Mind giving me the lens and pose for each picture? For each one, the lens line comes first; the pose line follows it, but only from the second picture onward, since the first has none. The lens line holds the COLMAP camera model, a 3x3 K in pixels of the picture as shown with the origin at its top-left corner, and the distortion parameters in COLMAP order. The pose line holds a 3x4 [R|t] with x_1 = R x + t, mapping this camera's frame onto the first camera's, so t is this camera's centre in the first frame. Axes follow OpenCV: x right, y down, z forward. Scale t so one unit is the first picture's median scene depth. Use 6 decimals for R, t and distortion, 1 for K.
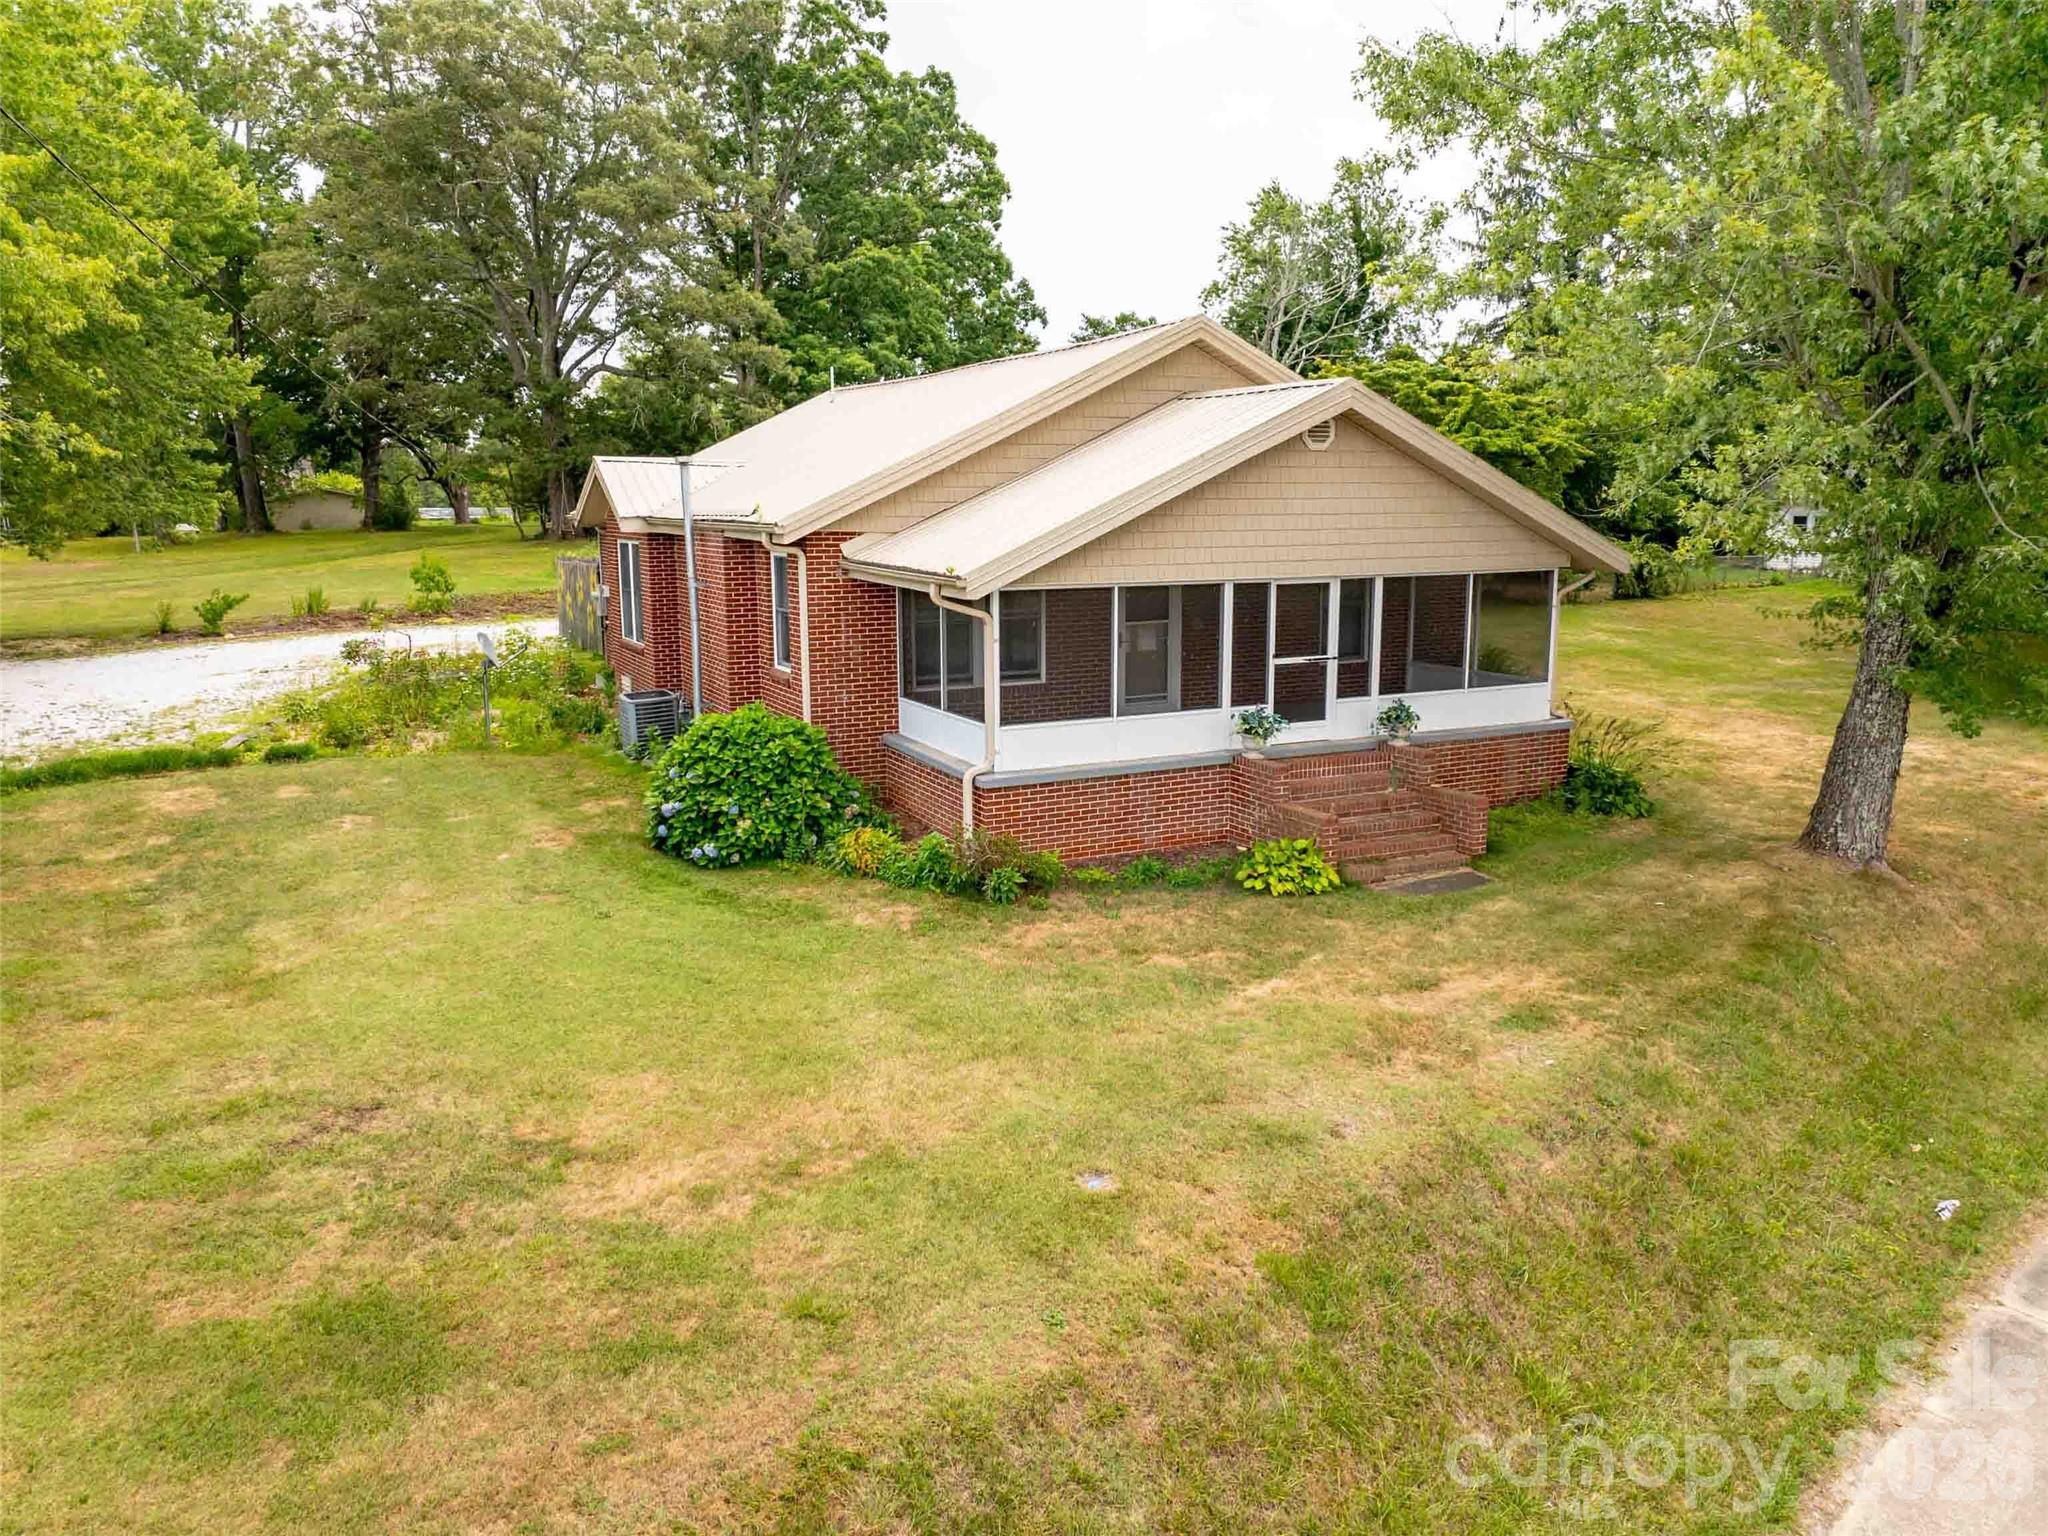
lens RADIAL K [[1452.7, 0, 1024.0], [0, 1452.7, 768.0], [0, 0, 1]] dist [-0.039457, -0.003794]
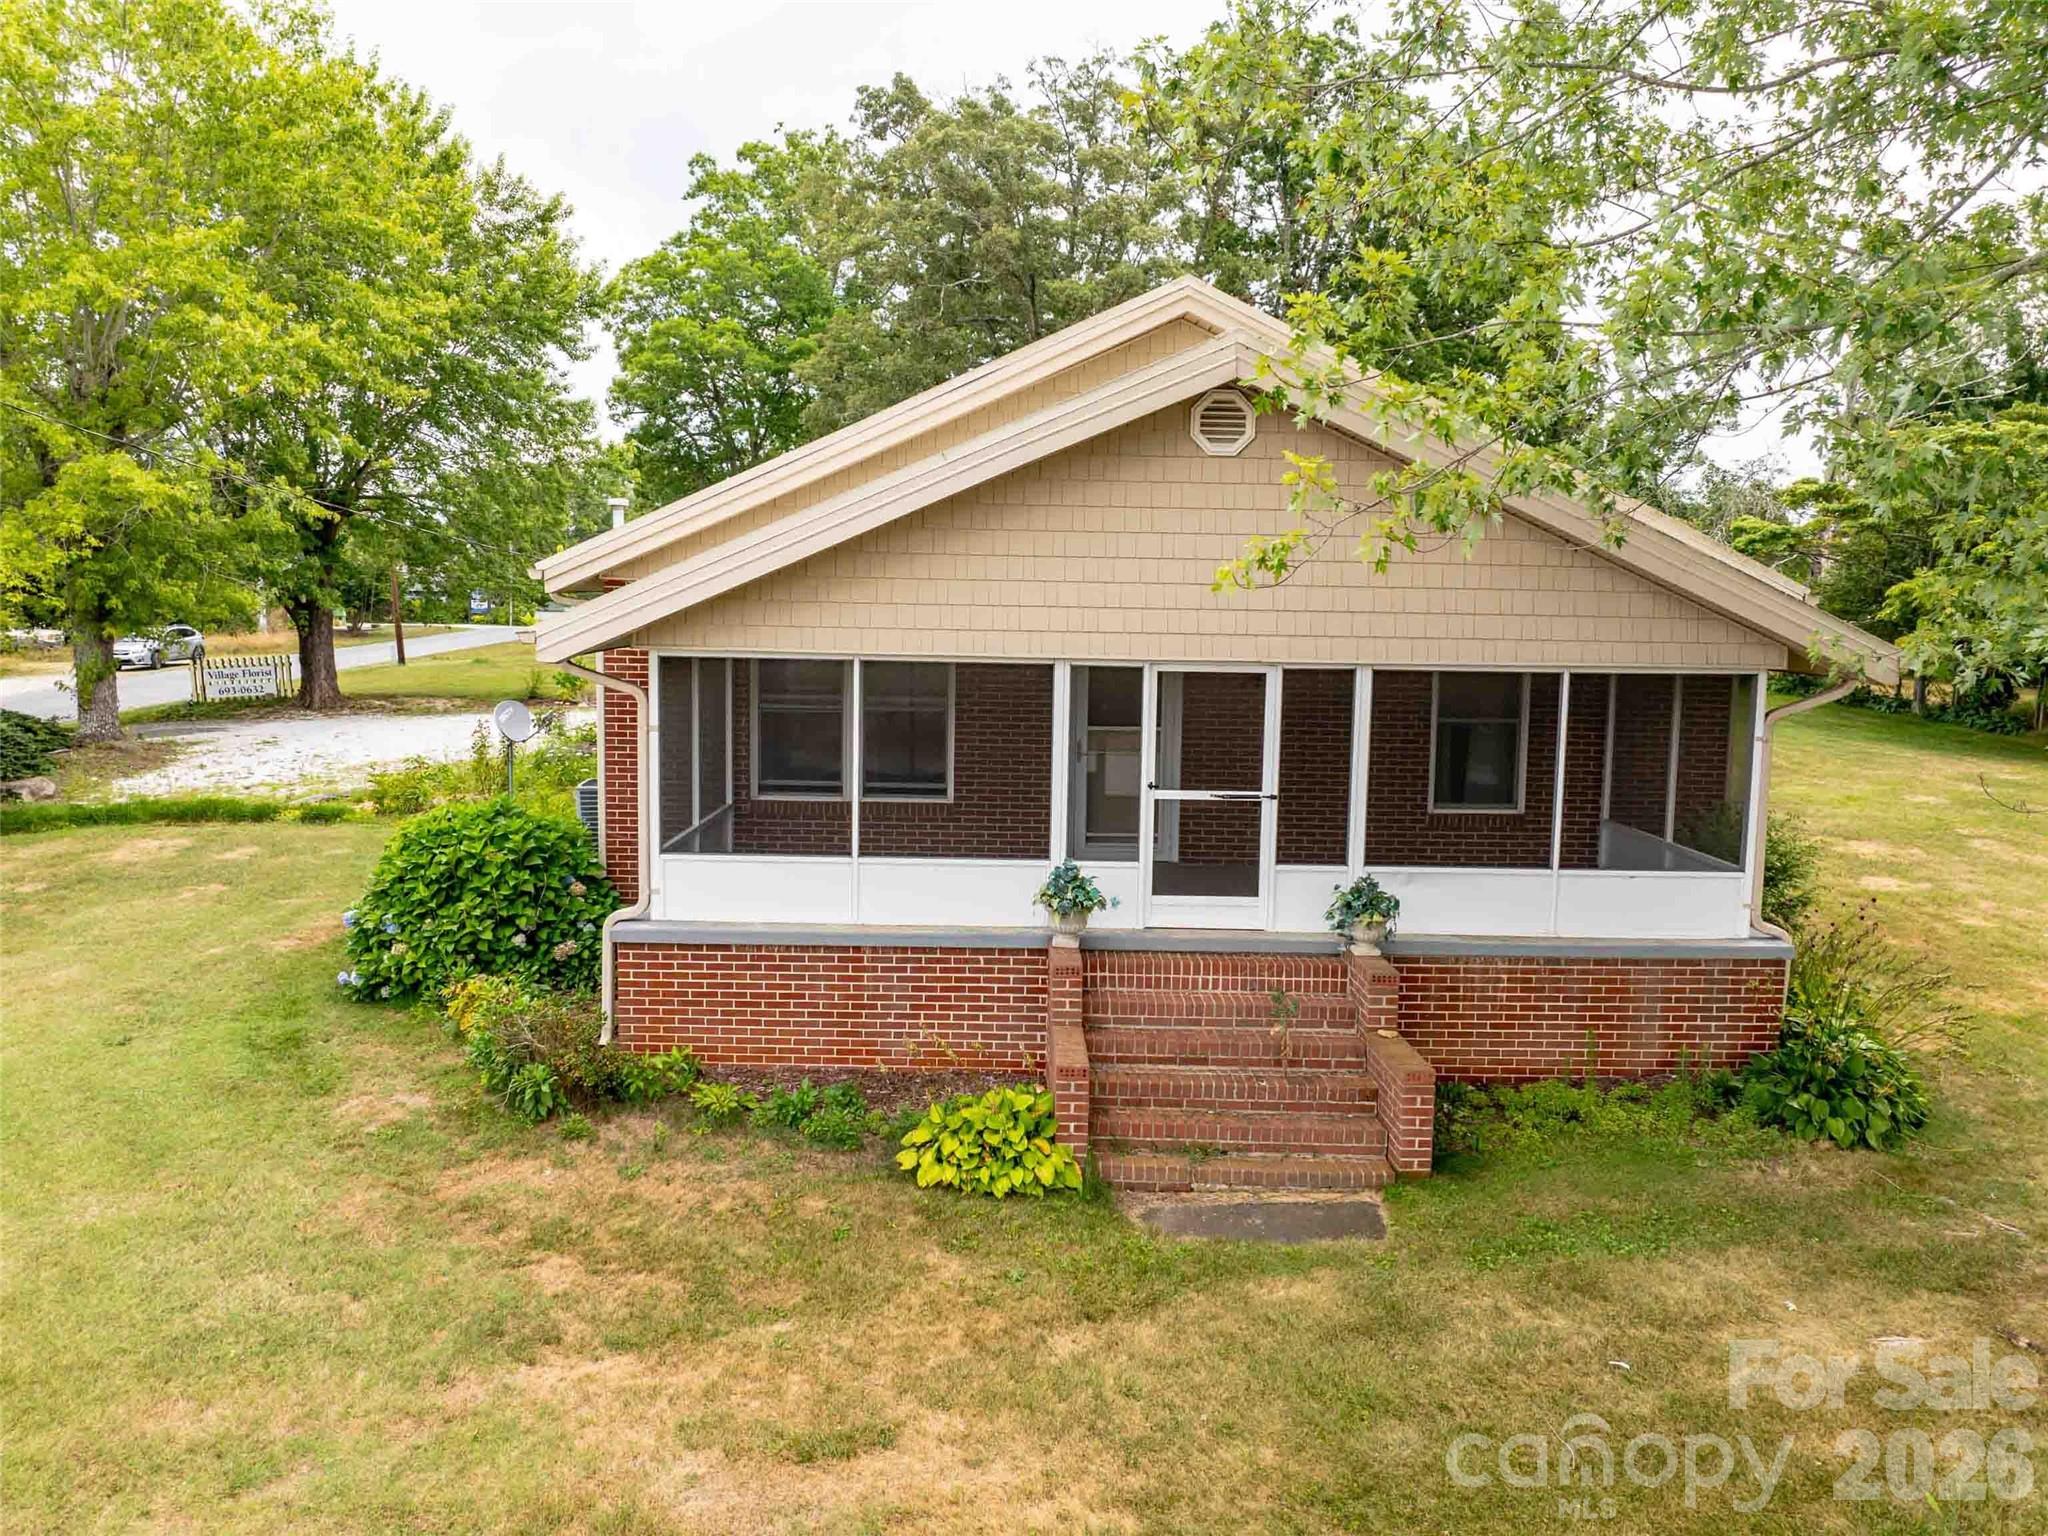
lens RADIAL K [[1443.2, 0, 1054.7], [0, 1443.2, 759.6], [0, 0, 1]] dist [-0.036305, -0.001030]
pose [[0.897388, 0.066461, -0.436209, 0.393153], [-0.104250, 0.992538, -0.063242, -0.043532], [0.428751, 0.102227, 0.897620, 0.413884]]
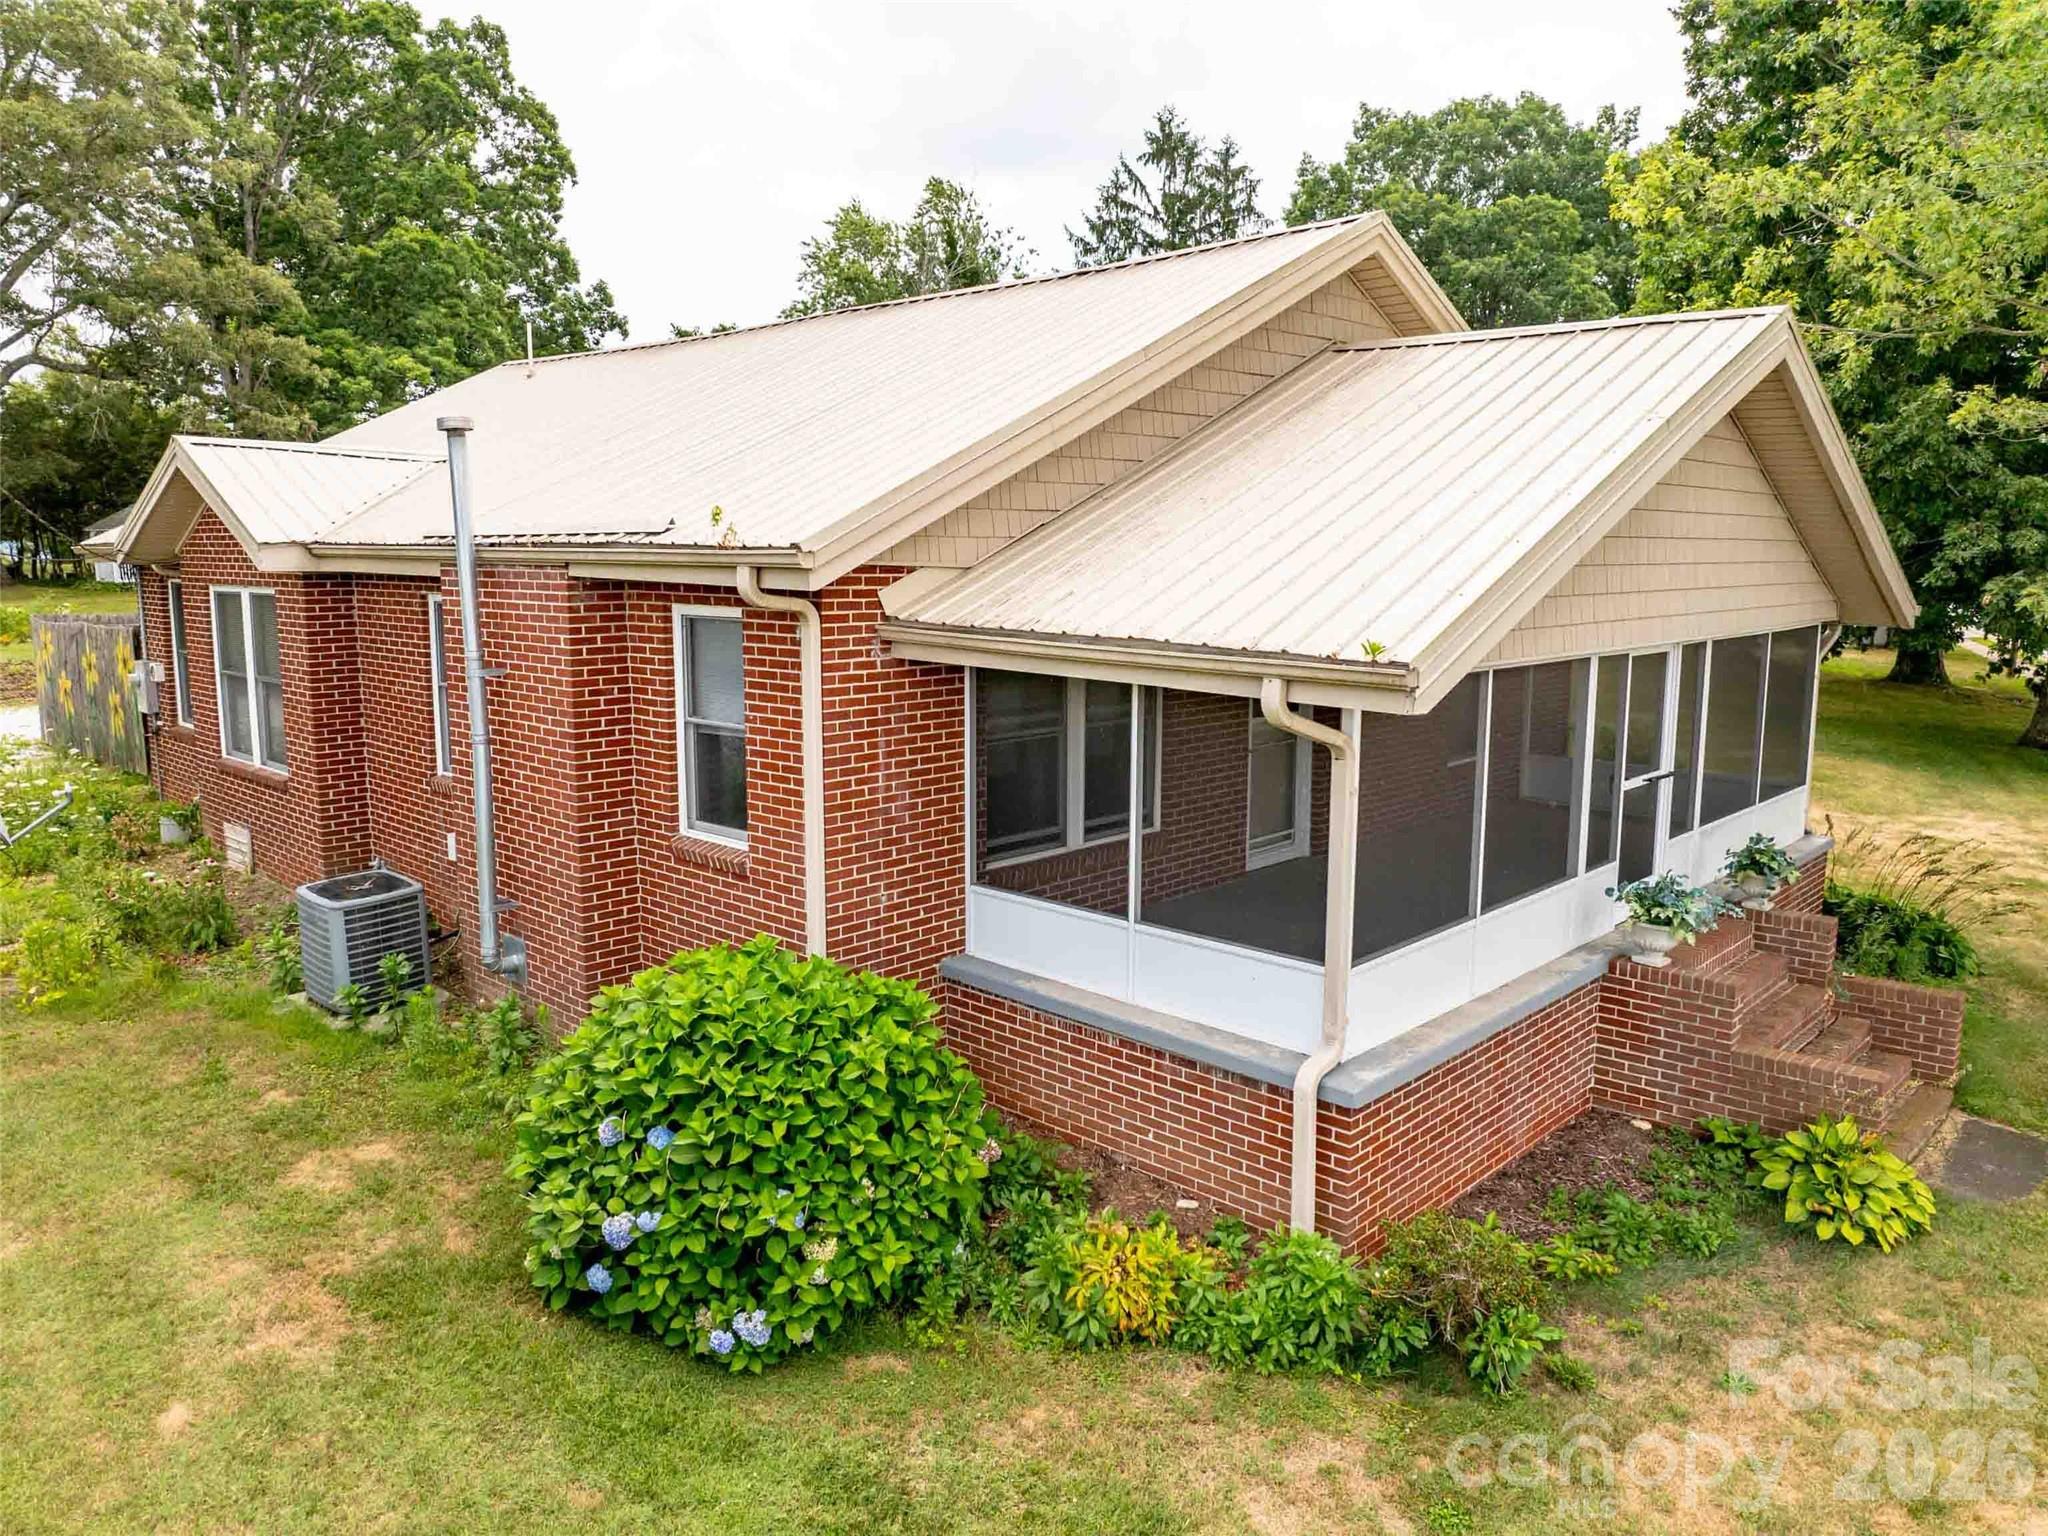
lens RADIAL K [[1435.8, 0, 1024.0], [0, 1435.8, 768.0], [0, 0, 1]] dist [-0.023932, 0.005702]
pose [[0.940383, -0.047410, 0.336796, -0.244118], [0.057249, 0.998173, -0.019338, -0.081130], [-0.335264, 0.037467, 0.941379, 0.521045]]
